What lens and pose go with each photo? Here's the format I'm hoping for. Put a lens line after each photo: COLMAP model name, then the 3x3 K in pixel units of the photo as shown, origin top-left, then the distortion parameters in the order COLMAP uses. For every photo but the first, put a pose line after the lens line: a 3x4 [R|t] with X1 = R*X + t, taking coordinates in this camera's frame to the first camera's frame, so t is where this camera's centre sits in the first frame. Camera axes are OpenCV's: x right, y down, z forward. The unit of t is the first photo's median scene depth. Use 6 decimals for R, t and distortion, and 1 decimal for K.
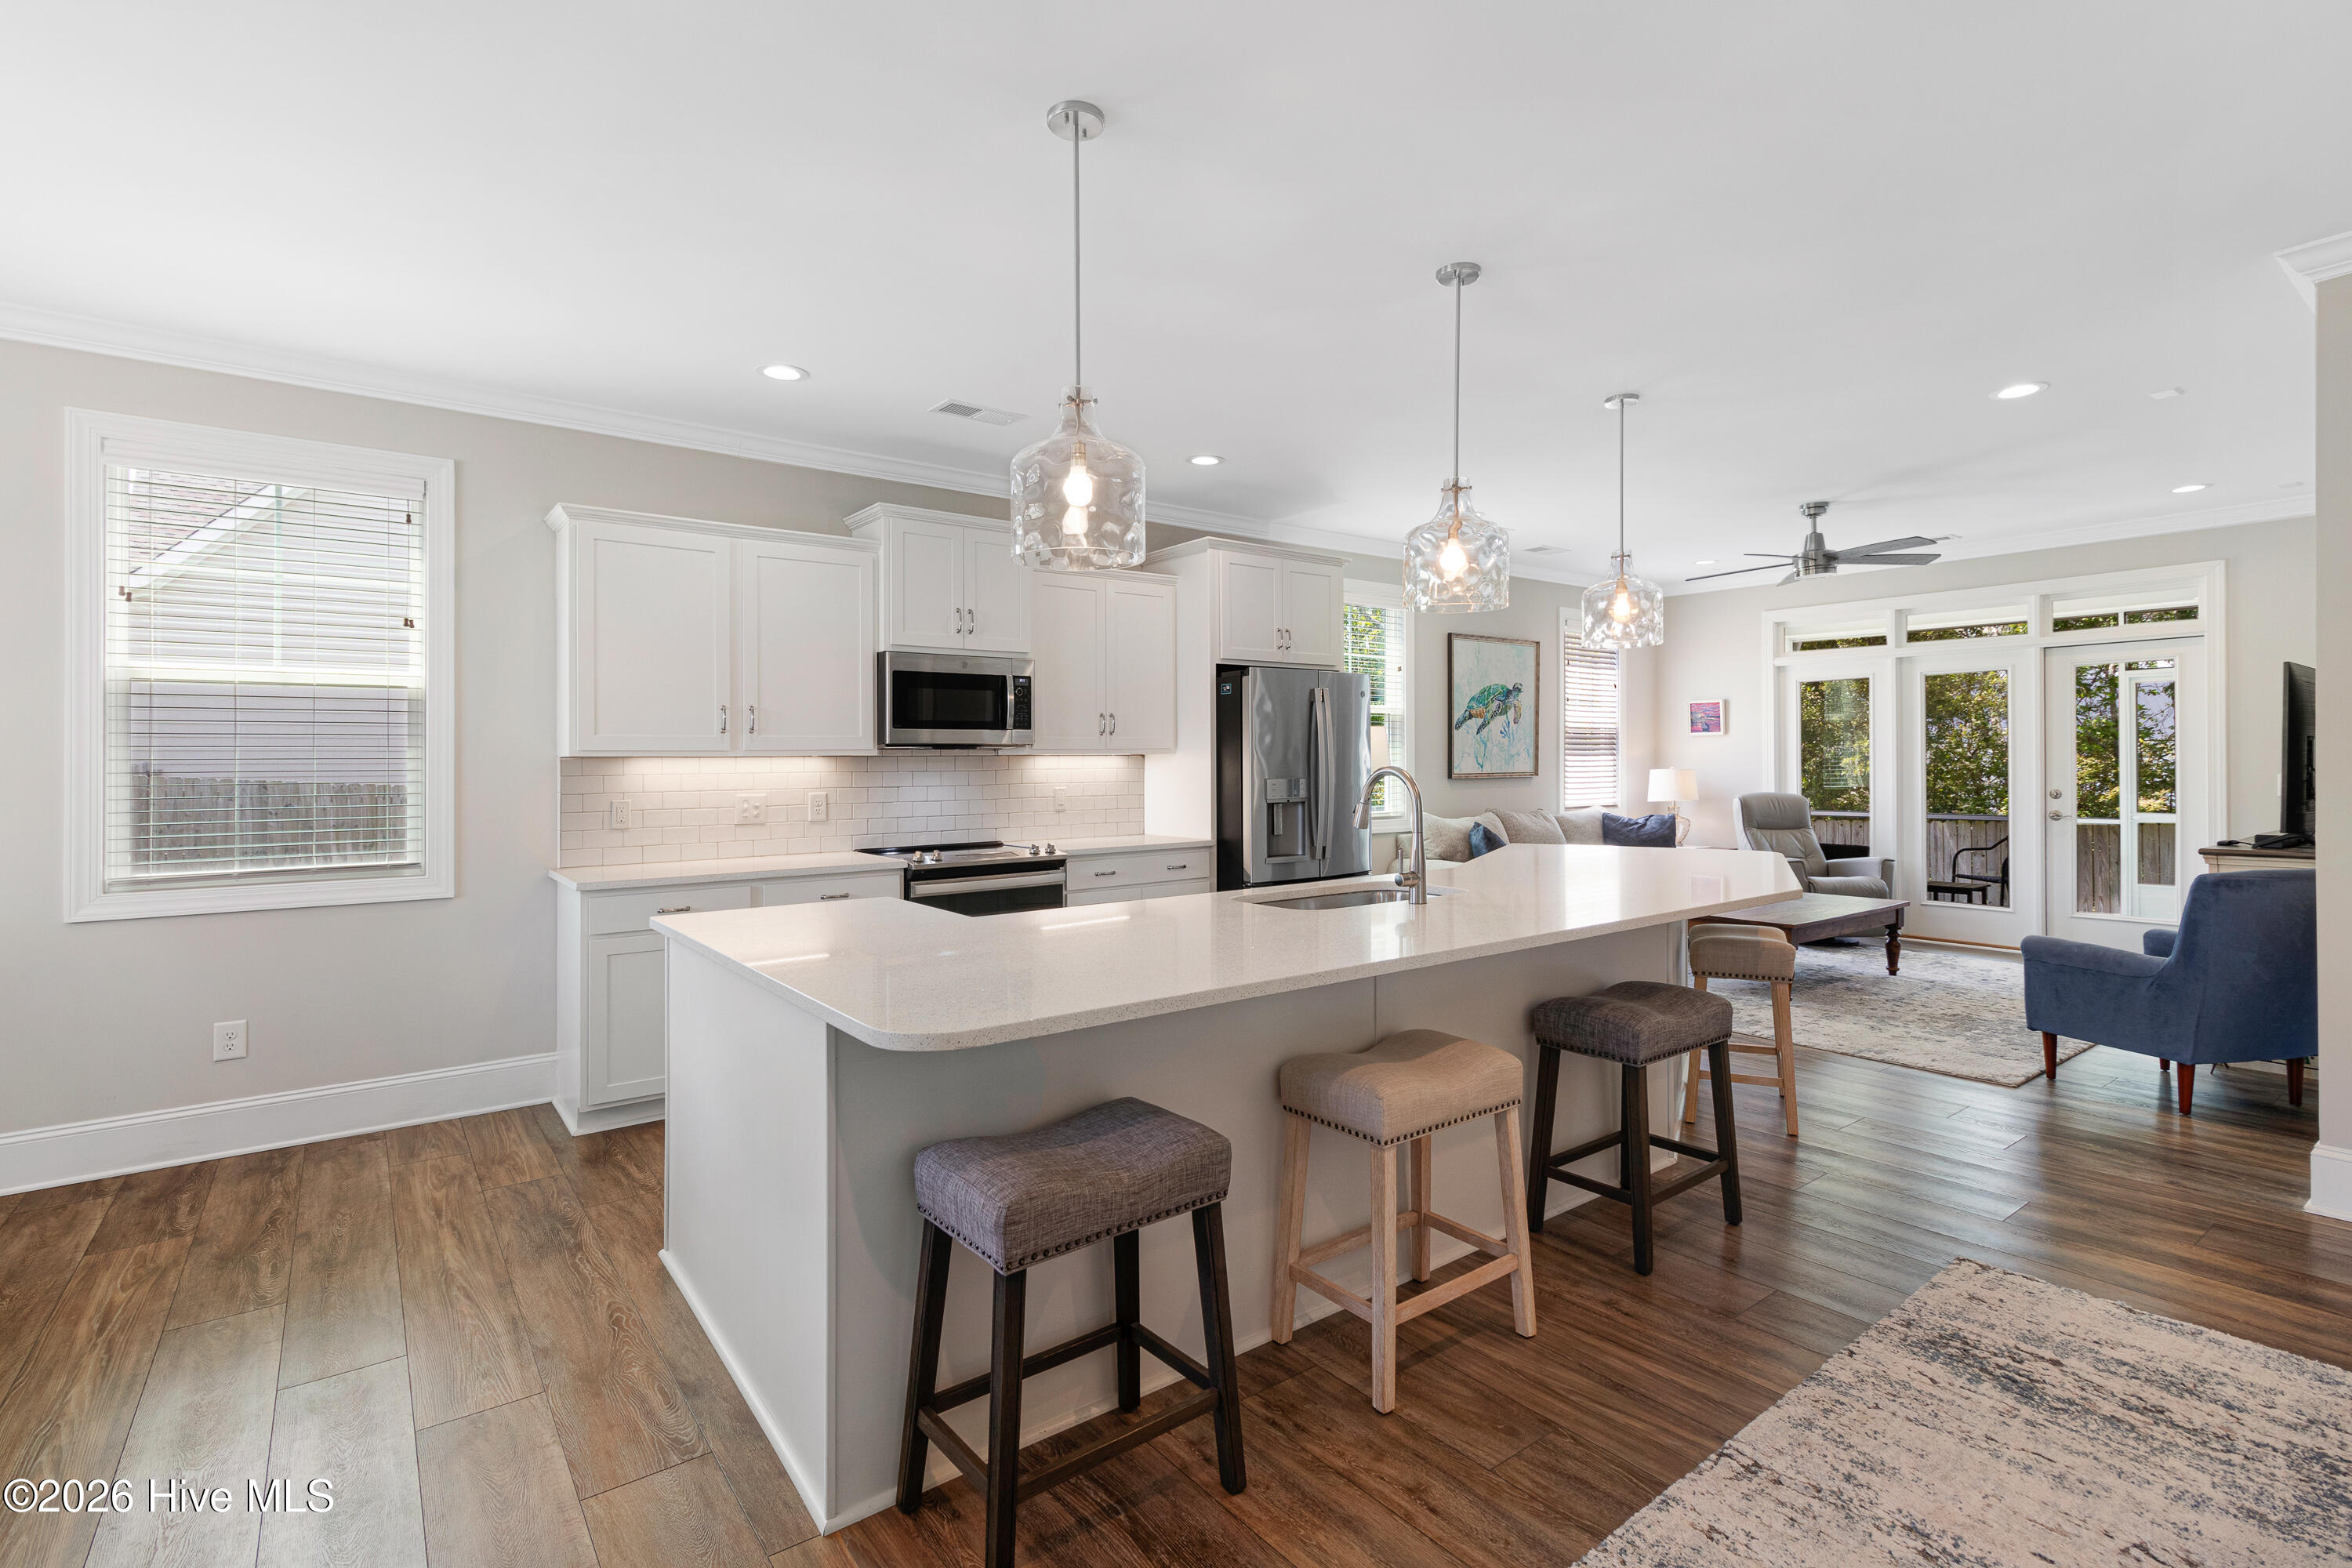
lens RADIAL K [[1100.7, 0, 1144.9], [0, 1100.7, 770.0], [0, 0, 1]] dist [0.001899, 0.000478]
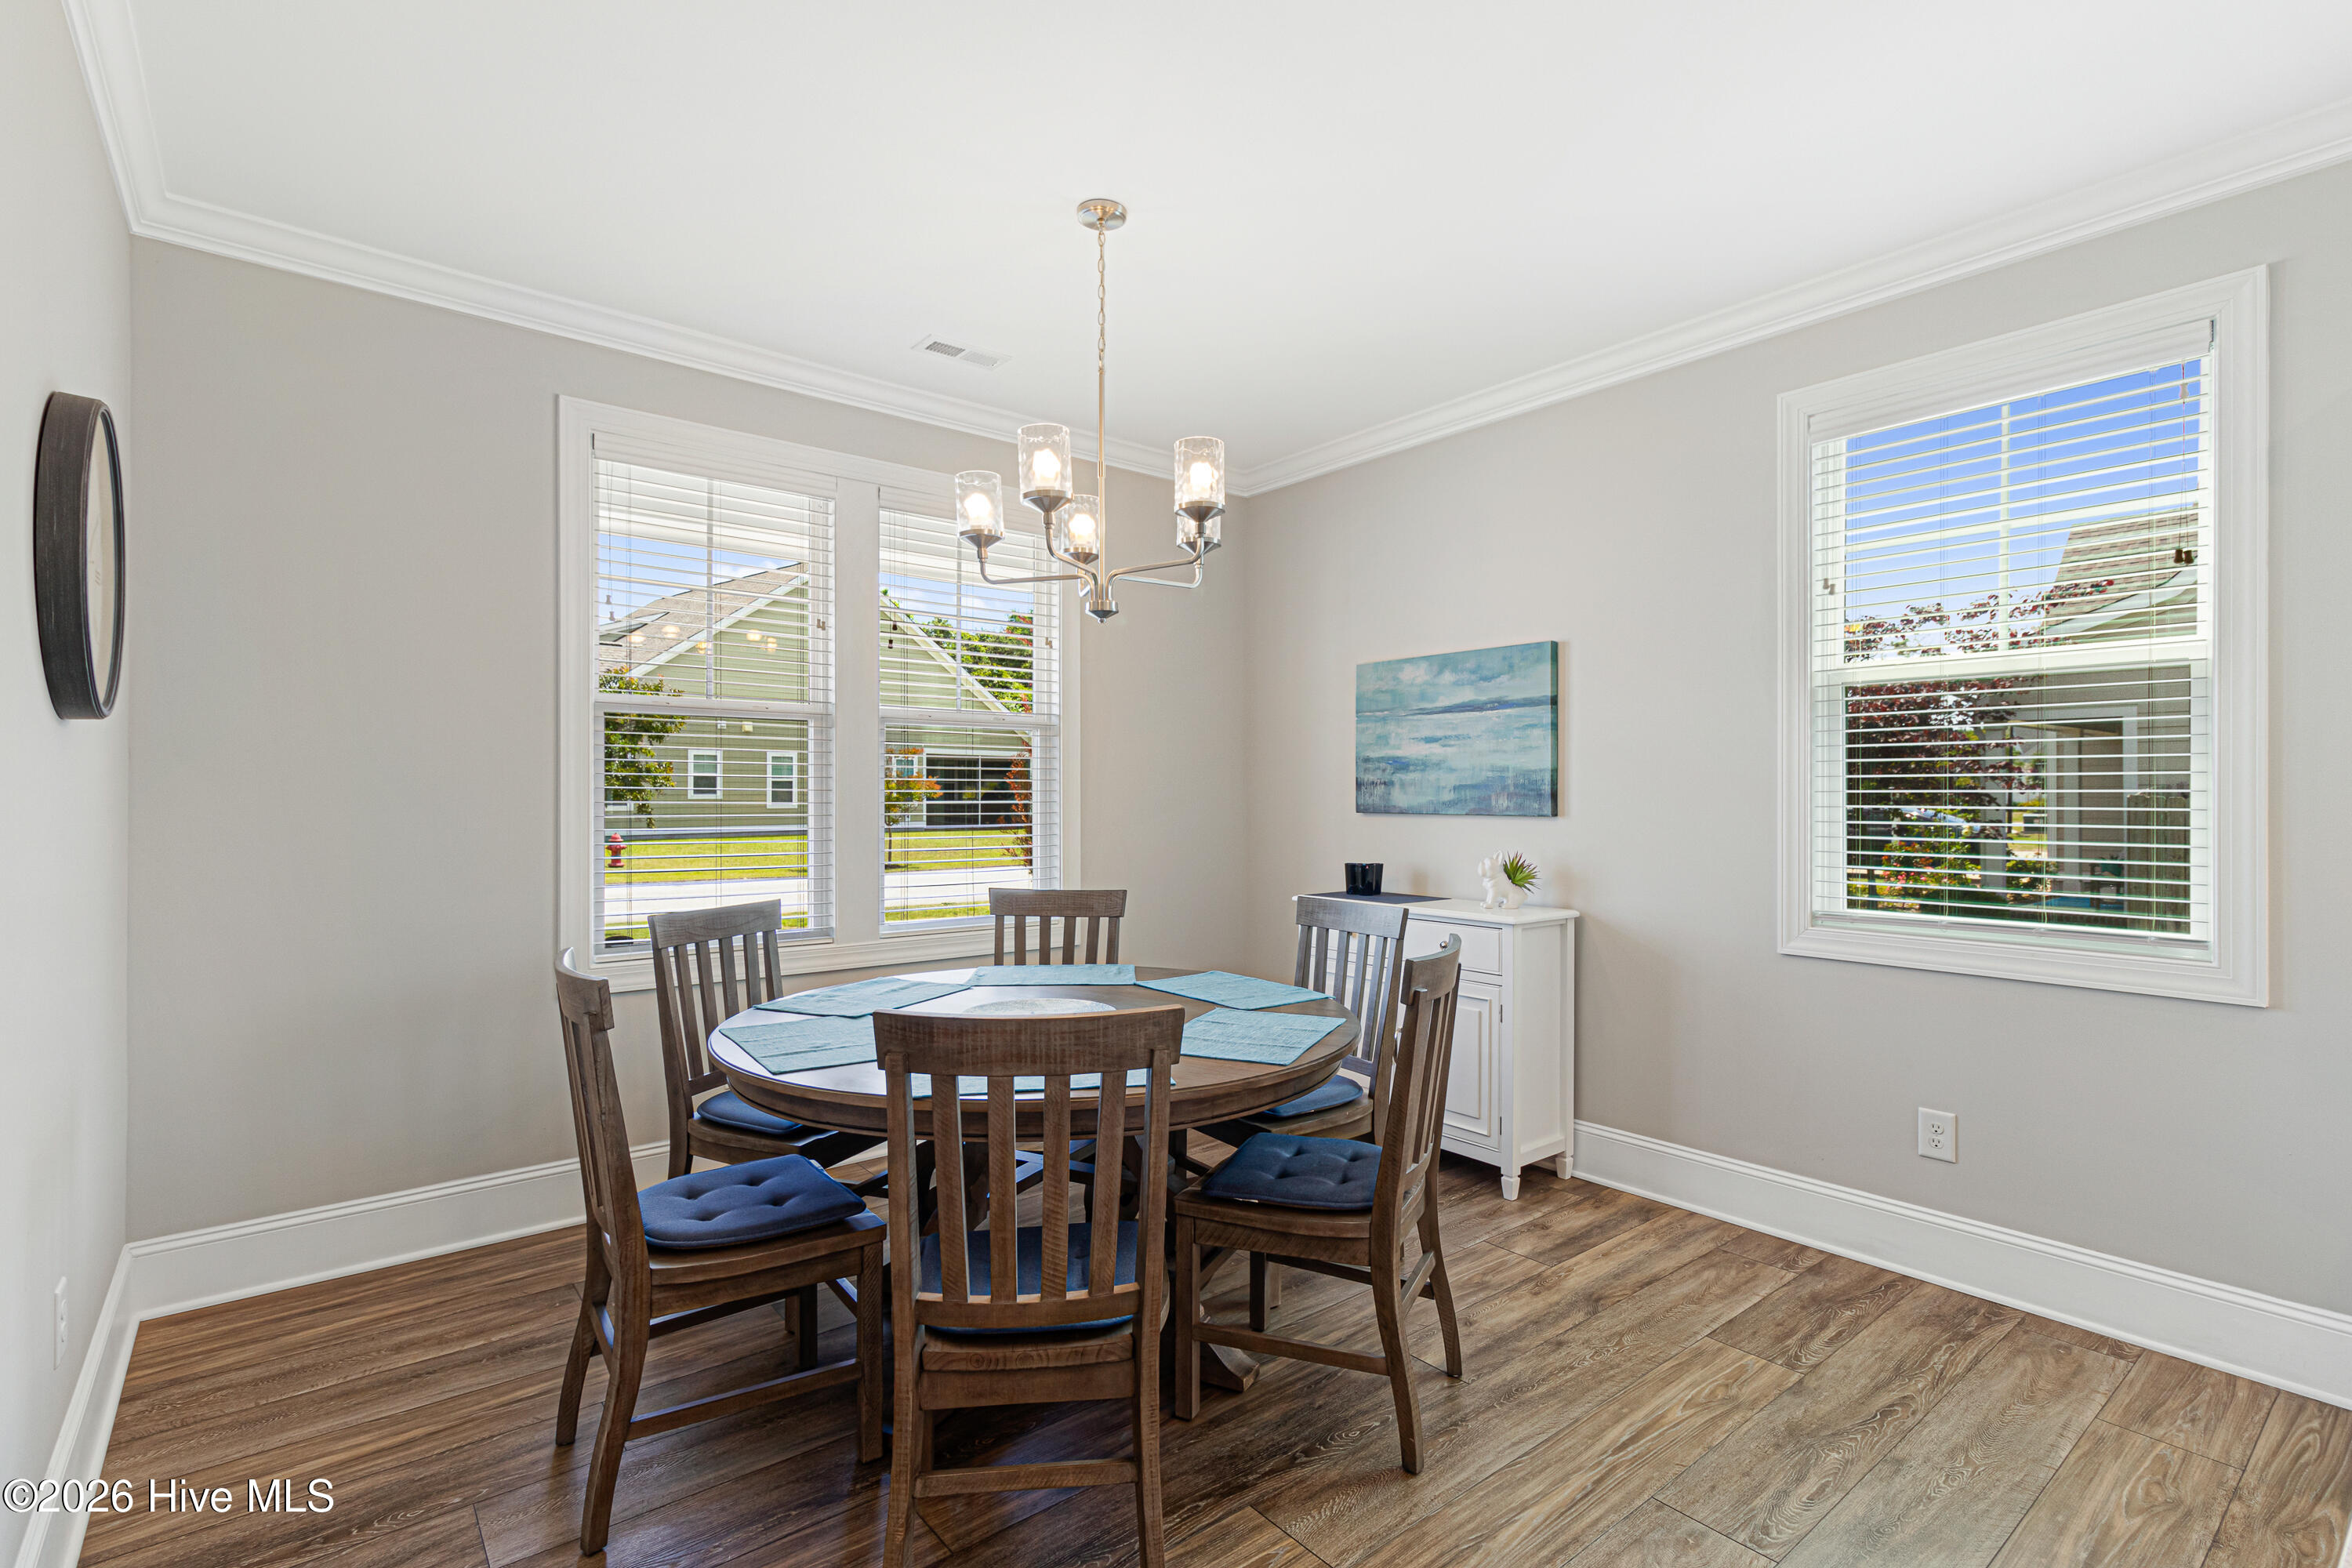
lens RADIAL K [[1100.7, 0, 1222.2], [0, 1100.7, 776.1], [0, 0, 1]] dist [0.001899, 0.000478]
pose [[0.053377, 0.000702, -0.998574, -0.037939], [0.000227, 1.000000, 0.000715, -0.004767], [0.998574, -0.000265, 0.053377, 0.224045]]
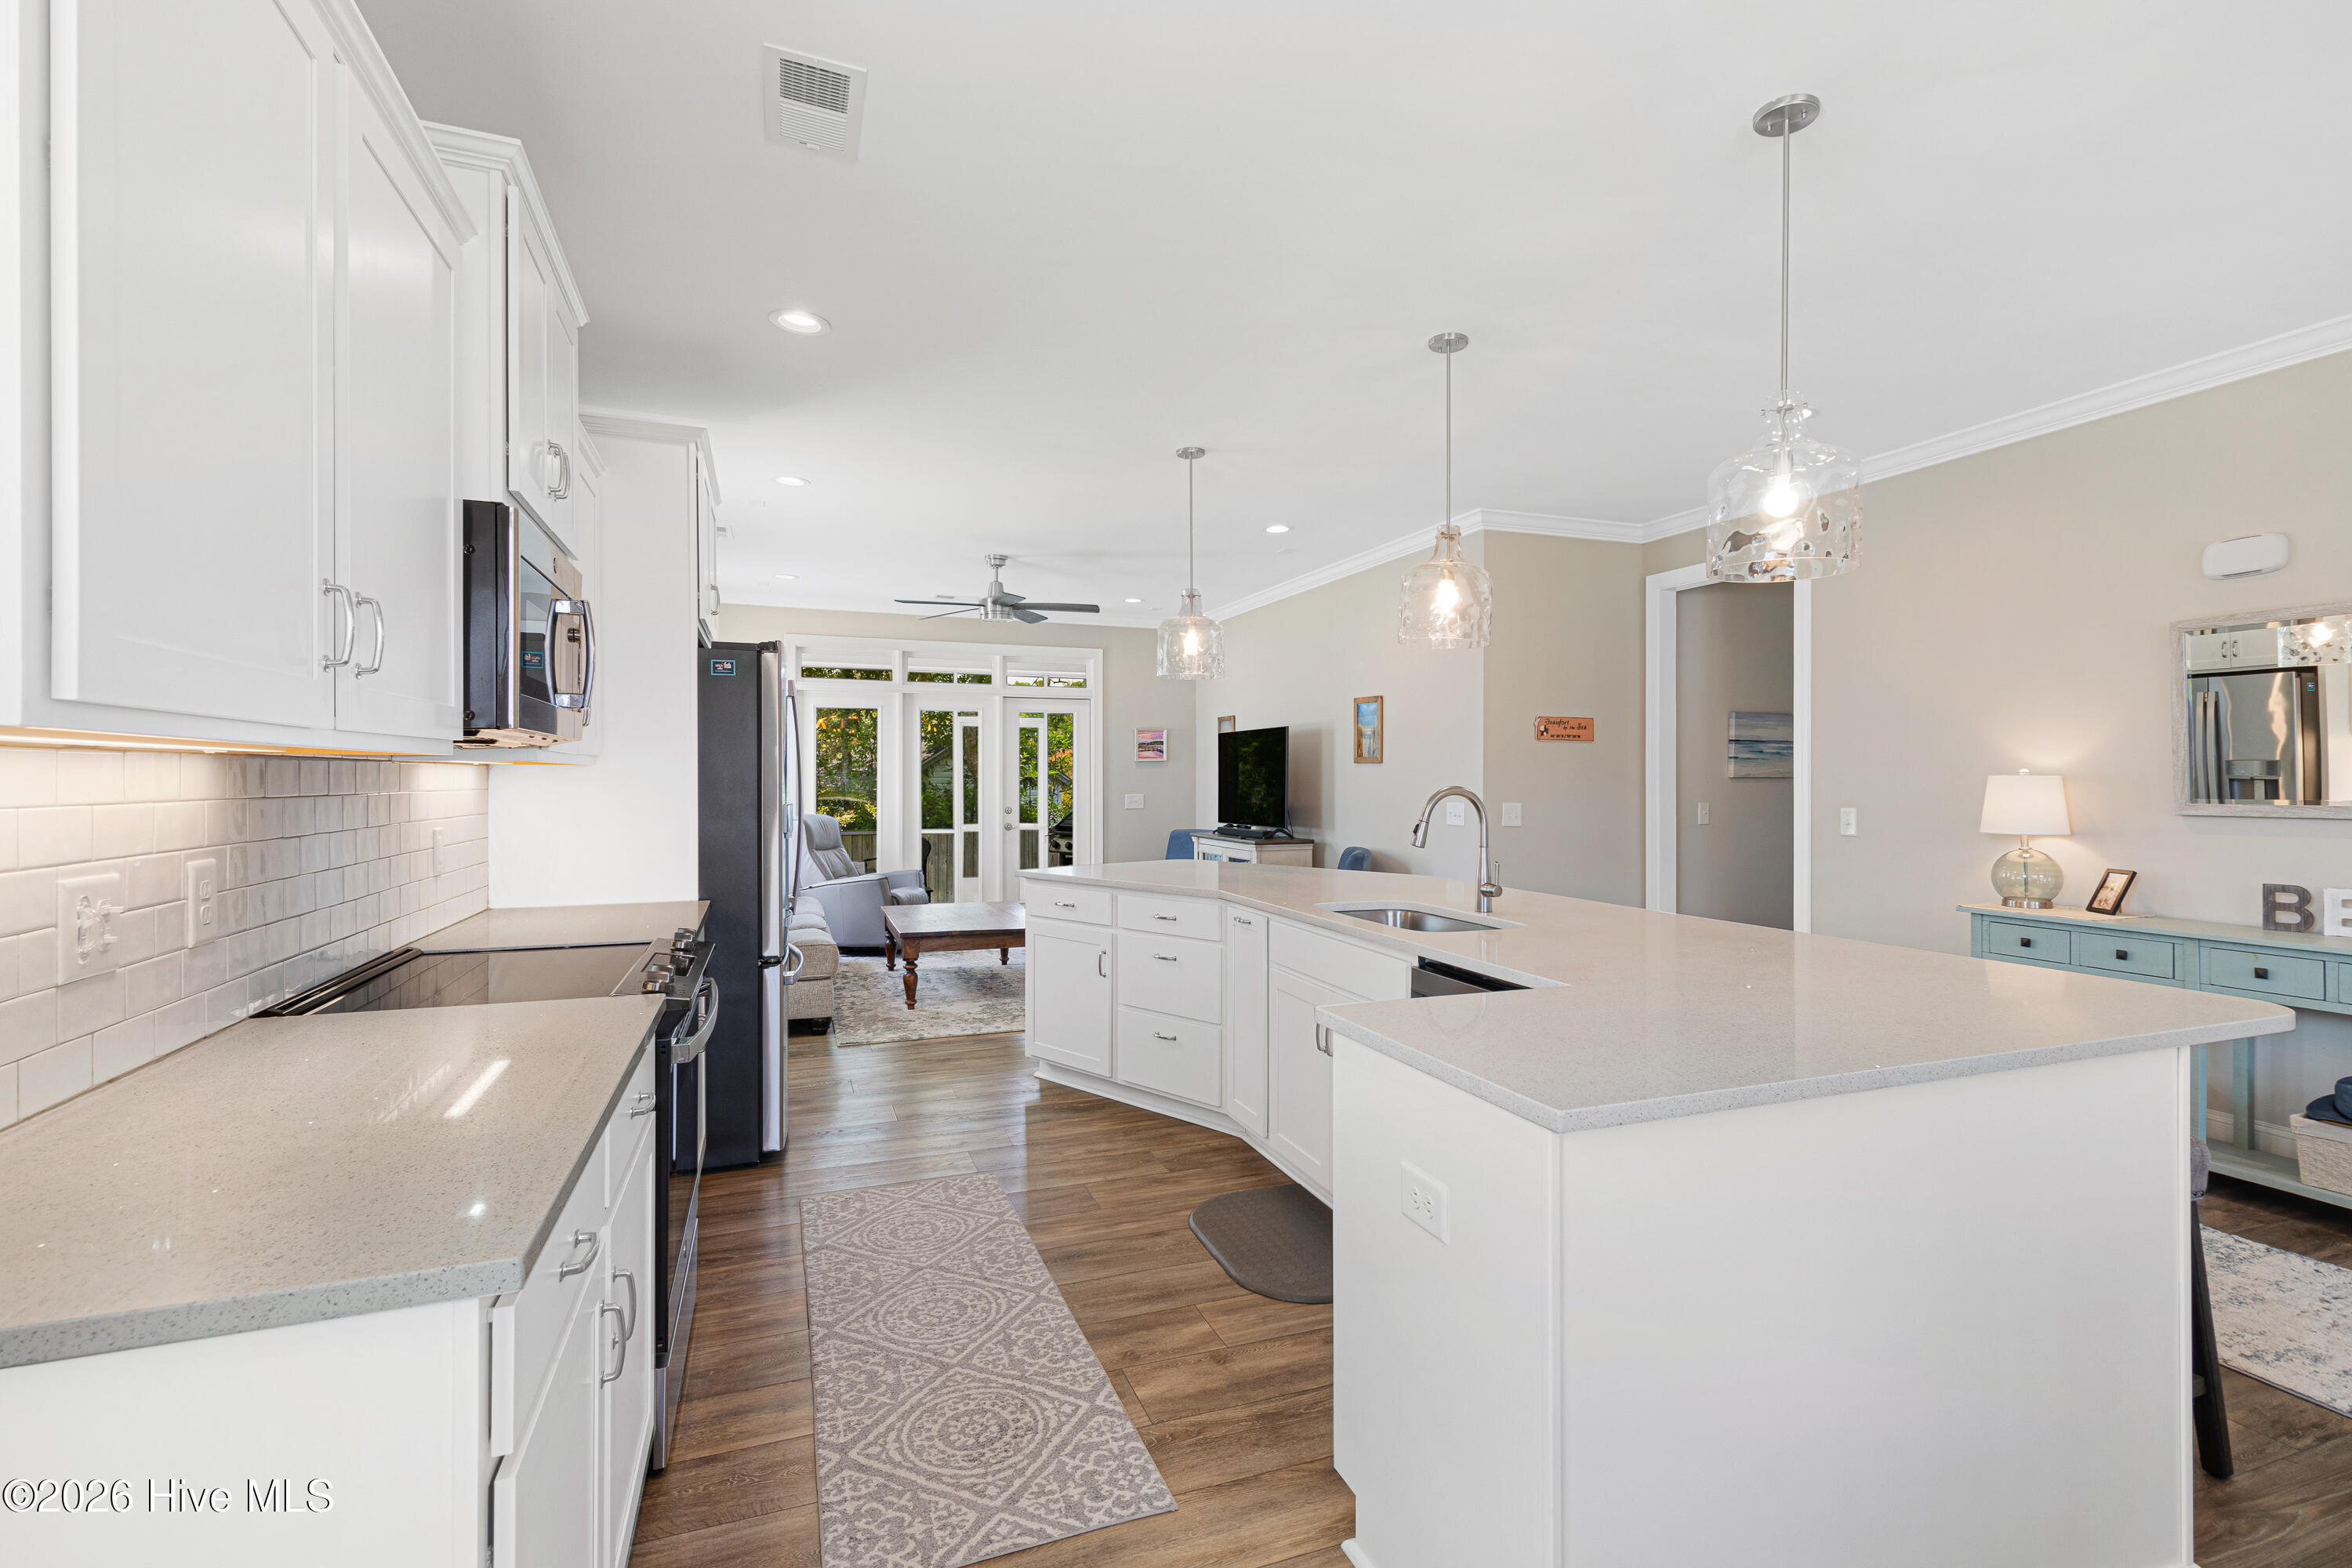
lens RADIAL K [[1100.7, 0, 1167.8], [0, 1100.7, 763.1], [0, 0, 1]] dist [0.001899, 0.000478]
pose [[0.297836, 0.024644, 0.954299, -0.334226], [-0.000216, 0.999668, -0.025748, 0.000213], [-0.954617, 0.007463, 0.297742, 0.400282]]
